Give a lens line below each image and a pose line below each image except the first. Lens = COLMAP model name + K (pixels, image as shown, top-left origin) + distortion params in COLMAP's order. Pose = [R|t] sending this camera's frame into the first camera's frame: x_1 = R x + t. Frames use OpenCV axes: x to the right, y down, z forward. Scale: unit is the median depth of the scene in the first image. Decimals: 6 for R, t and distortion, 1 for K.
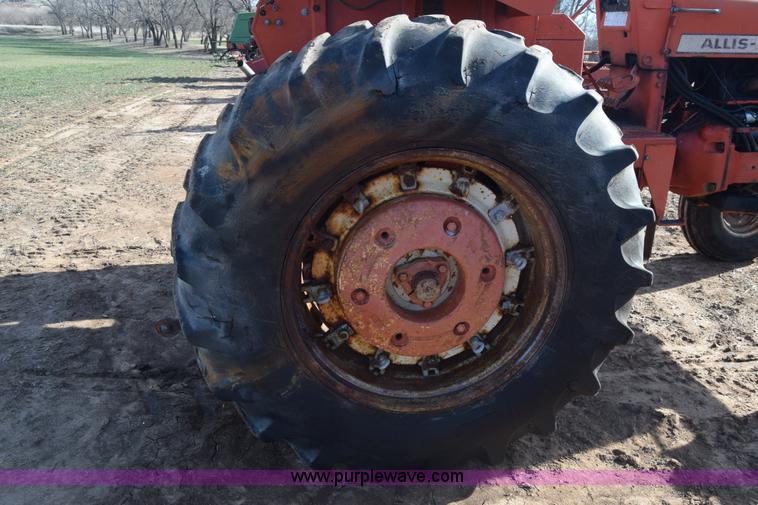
lens RADIAL K [[590.6, 0, 379.0], [0, 590.6, 252.5], [0, 0, 1]] dist [-0.097256, 0.040412]
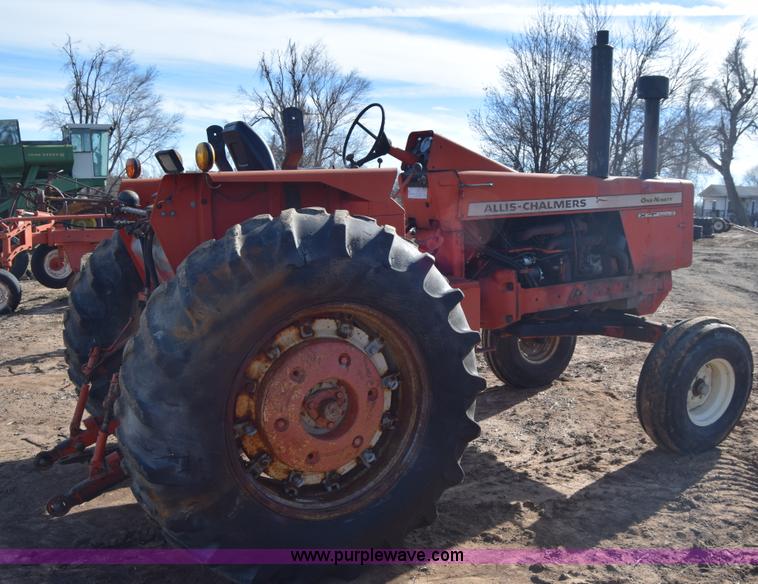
lens RADIAL K [[742.5, 0, 379.0], [0, 742.5, 292.0], [0, 0, 1]] dist [-0.064481, 0.000084]
pose [[0.928114, -0.078923, 0.363836, -0.376617], [0.154978, 0.970476, -0.184820, 0.119668], [-0.338507, 0.227920, 0.912943, -0.549188]]
